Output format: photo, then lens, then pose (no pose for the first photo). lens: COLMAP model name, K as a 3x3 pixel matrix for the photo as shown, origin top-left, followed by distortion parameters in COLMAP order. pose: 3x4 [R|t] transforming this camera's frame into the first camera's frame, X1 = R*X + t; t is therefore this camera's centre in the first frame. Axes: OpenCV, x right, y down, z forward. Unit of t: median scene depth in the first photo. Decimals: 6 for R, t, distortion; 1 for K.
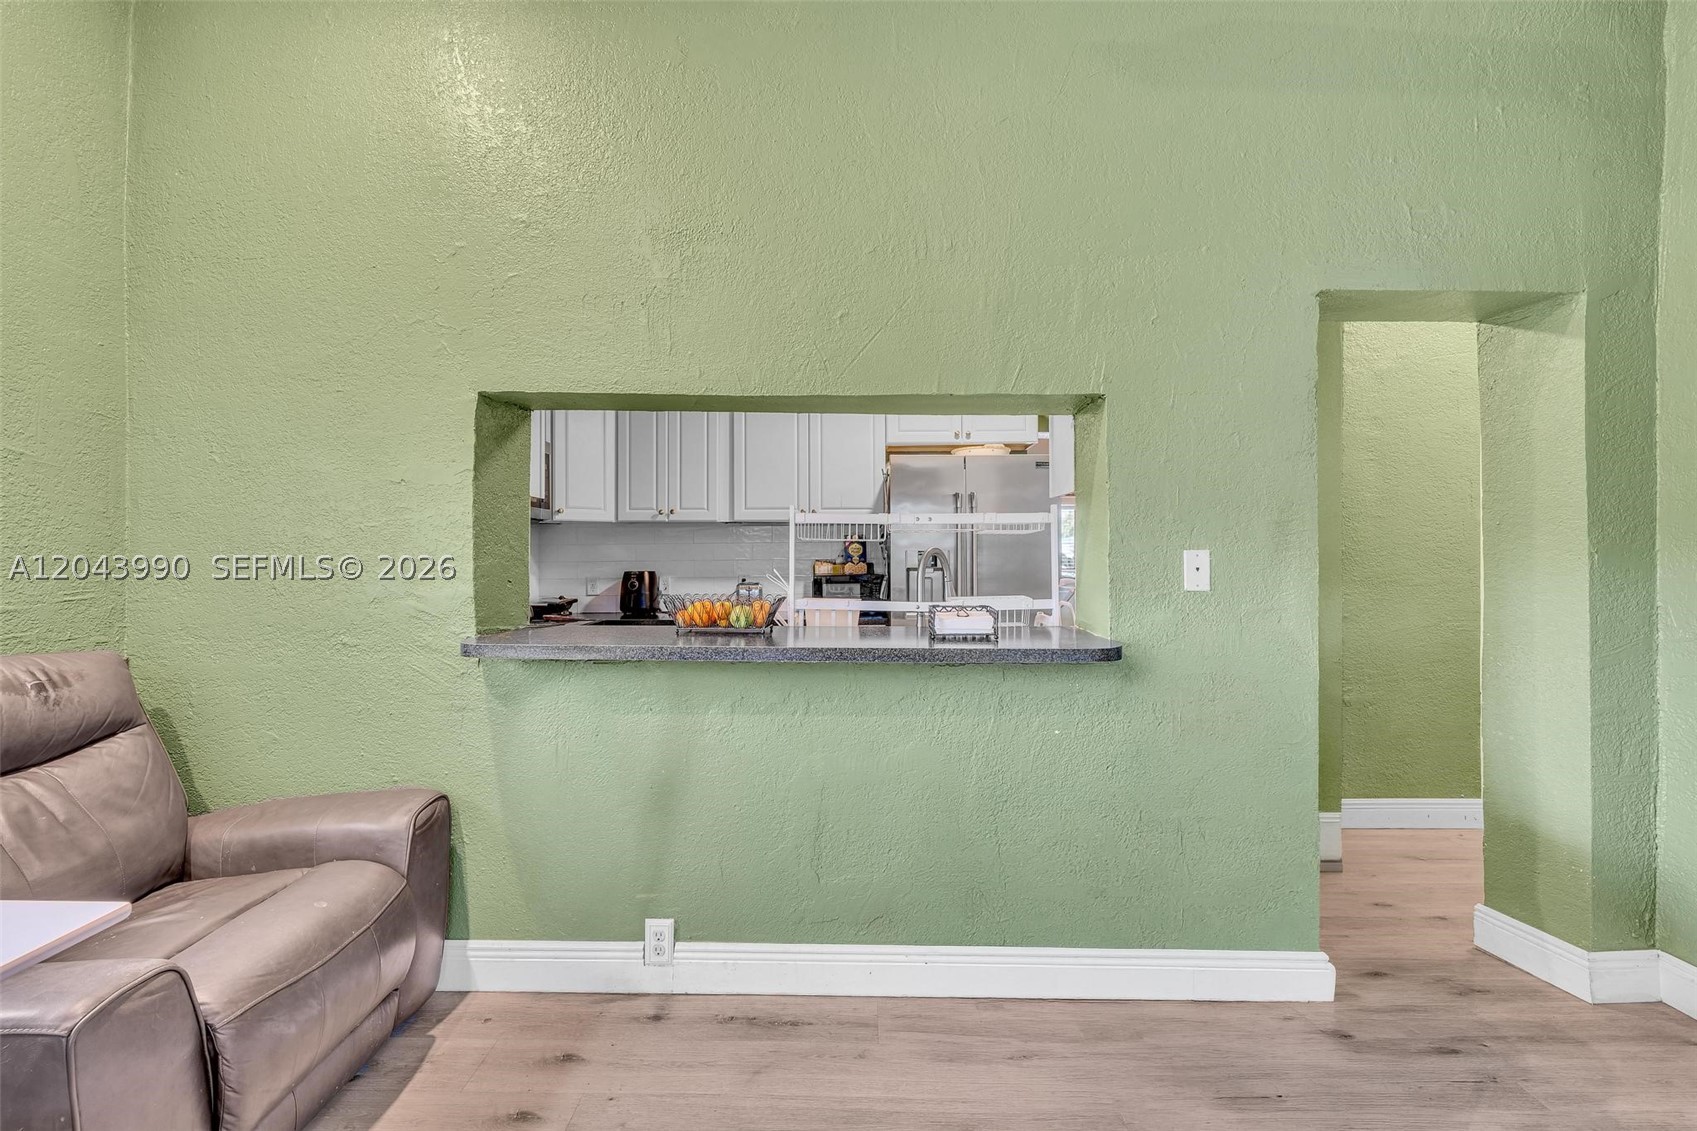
lens RADIAL K [[767.7, 0, 842.3], [0, 767.7, 548.4], [0, 0, 1]] dist [-0.007689, 0.002295]
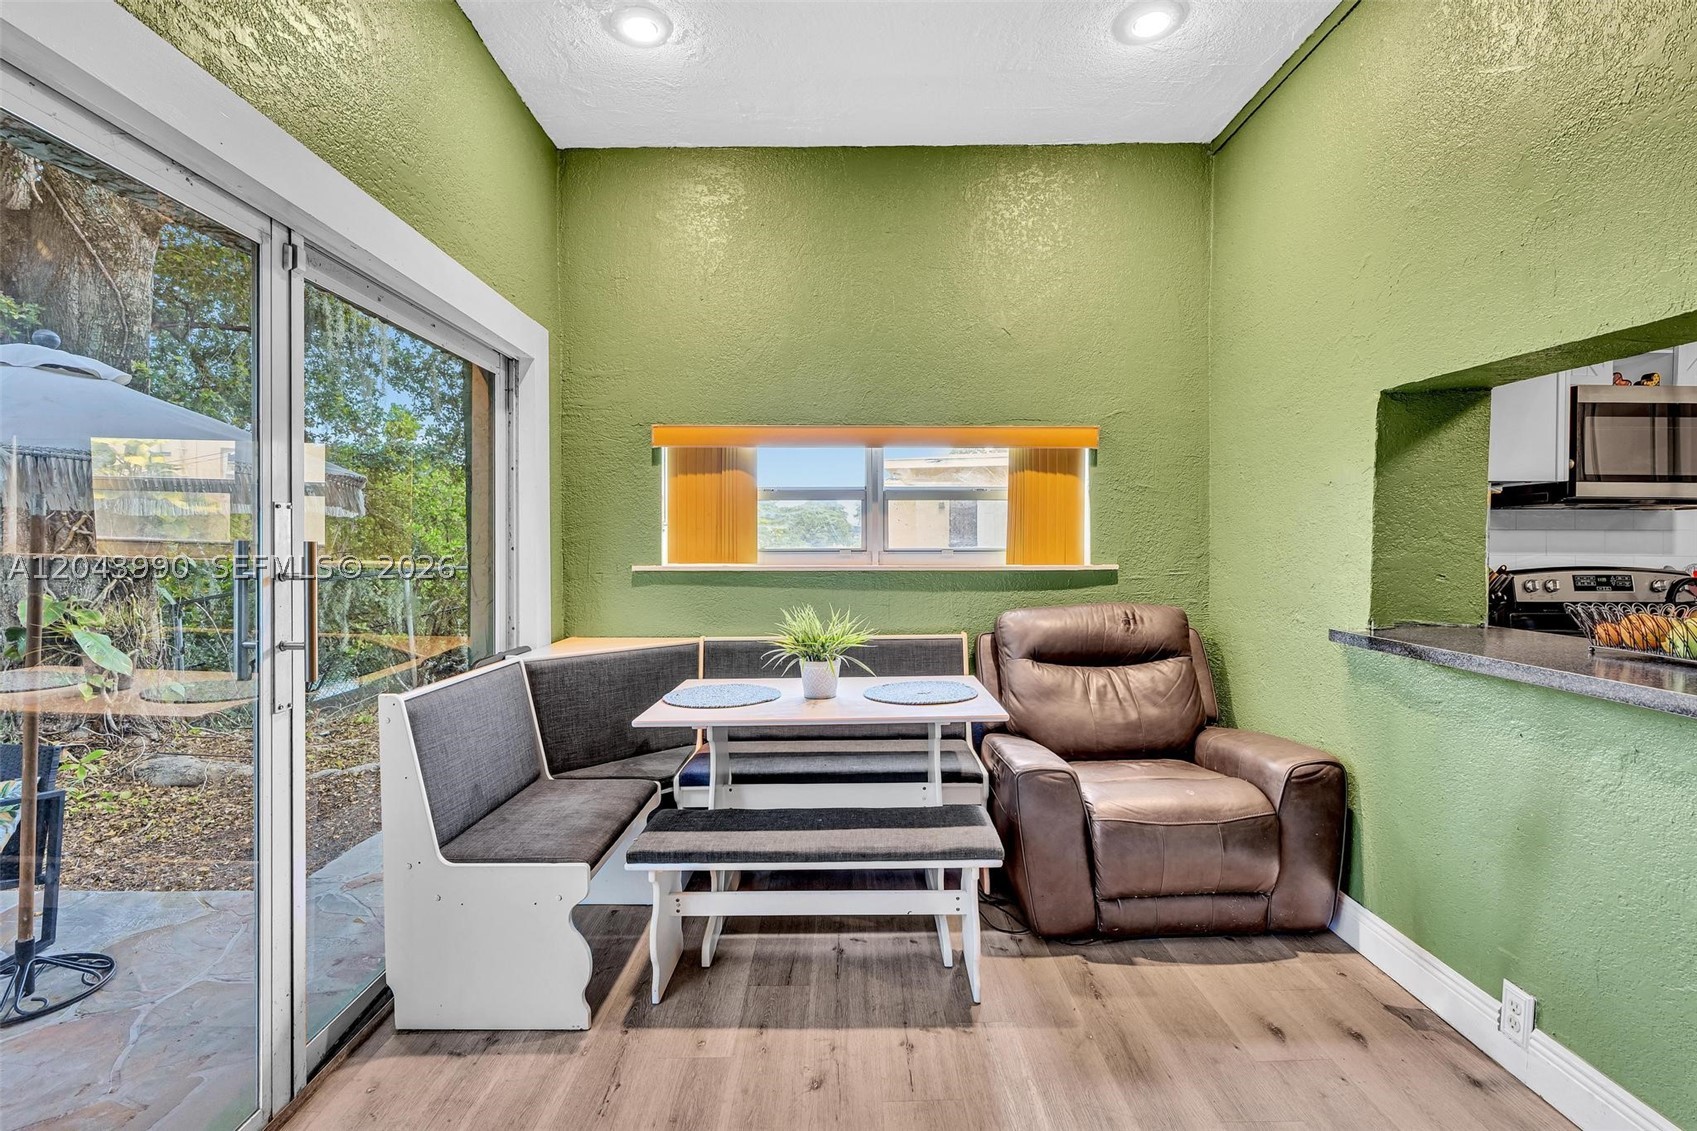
lens RADIAL K [[767.7, 0, 848.2], [0, 767.7, 557.4], [0, 0, 1]] dist [-0.007689, 0.002295]
pose [[0.019538, 0.017493, -0.999656, 0.584742], [0.006235, 0.999825, 0.017618, -0.001466], [0.999790, -0.006577, 0.019426, 0.270055]]
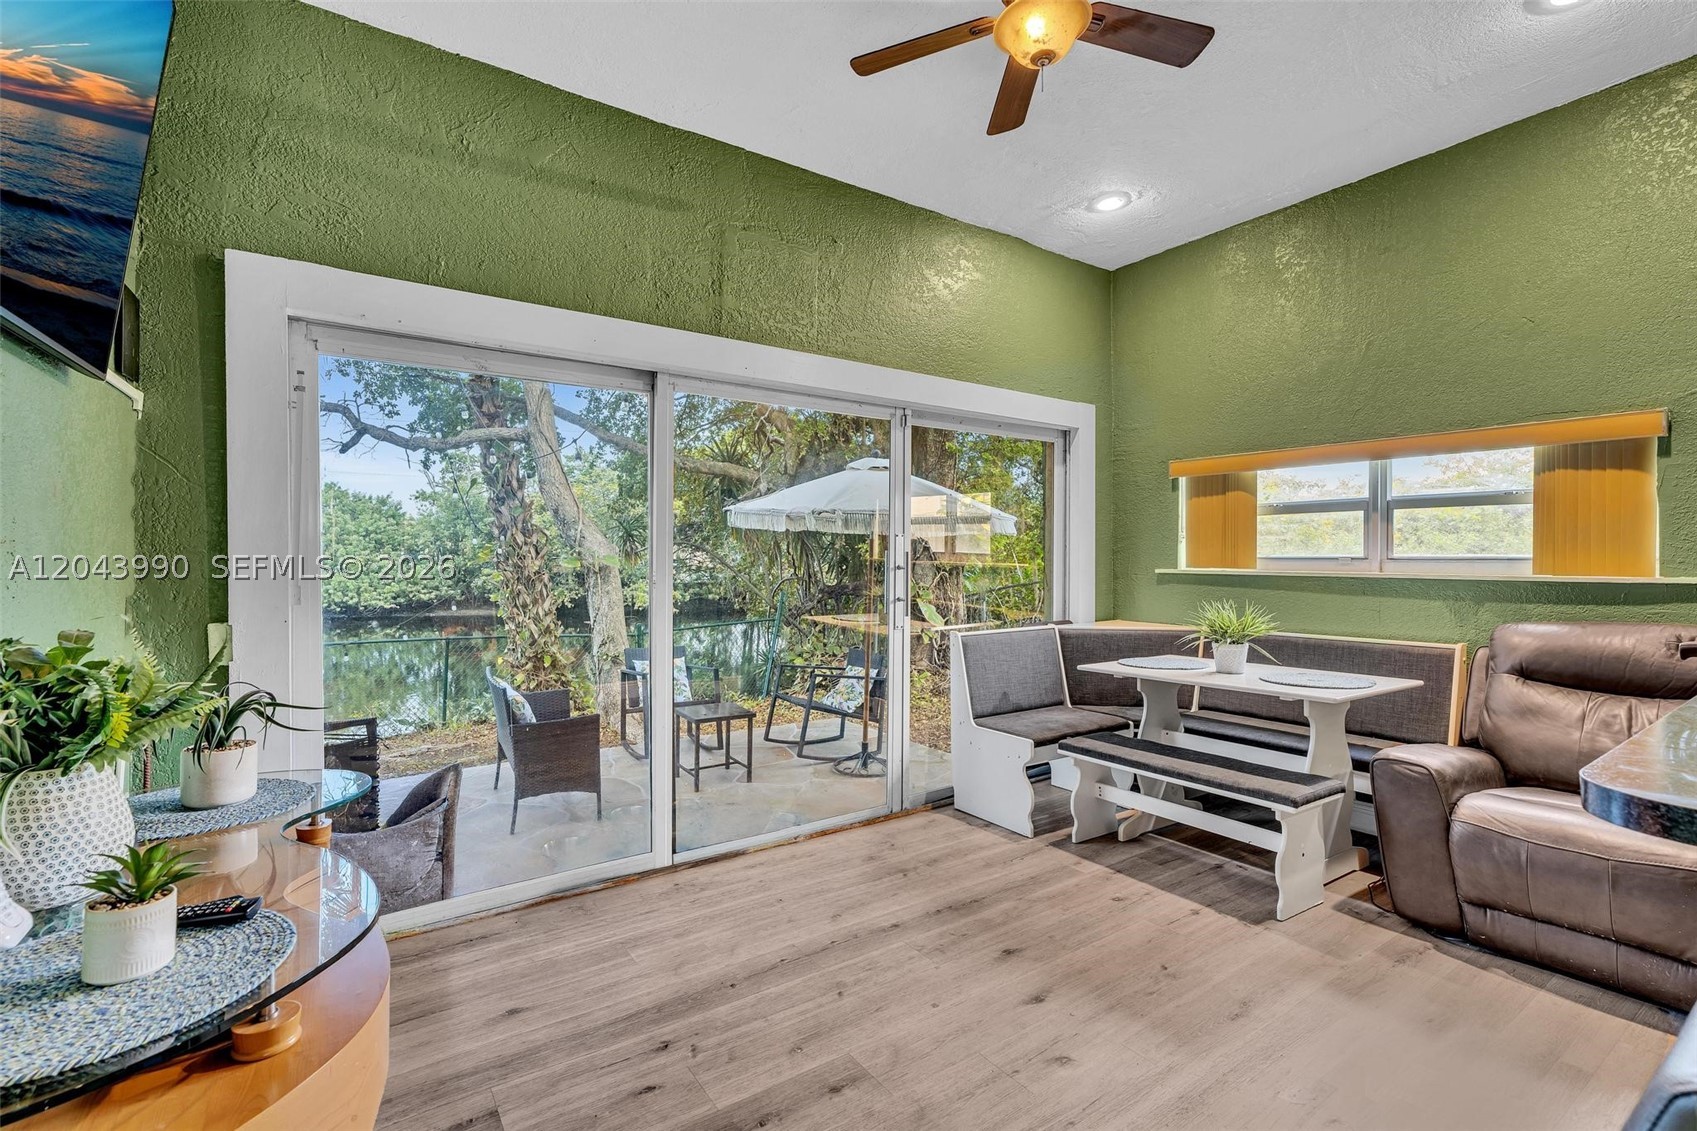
lens RADIAL K [[767.7, 0, 843.1], [0, 767.7, 562.7], [0, 0, 1]] dist [-0.007689, 0.002295]
pose [[-0.819064, 0.008744, -0.573635, 0.892341], [0.005273, 0.999956, 0.007714, 0.002775], [0.573677, 0.003293, -0.819075, 1.068852]]
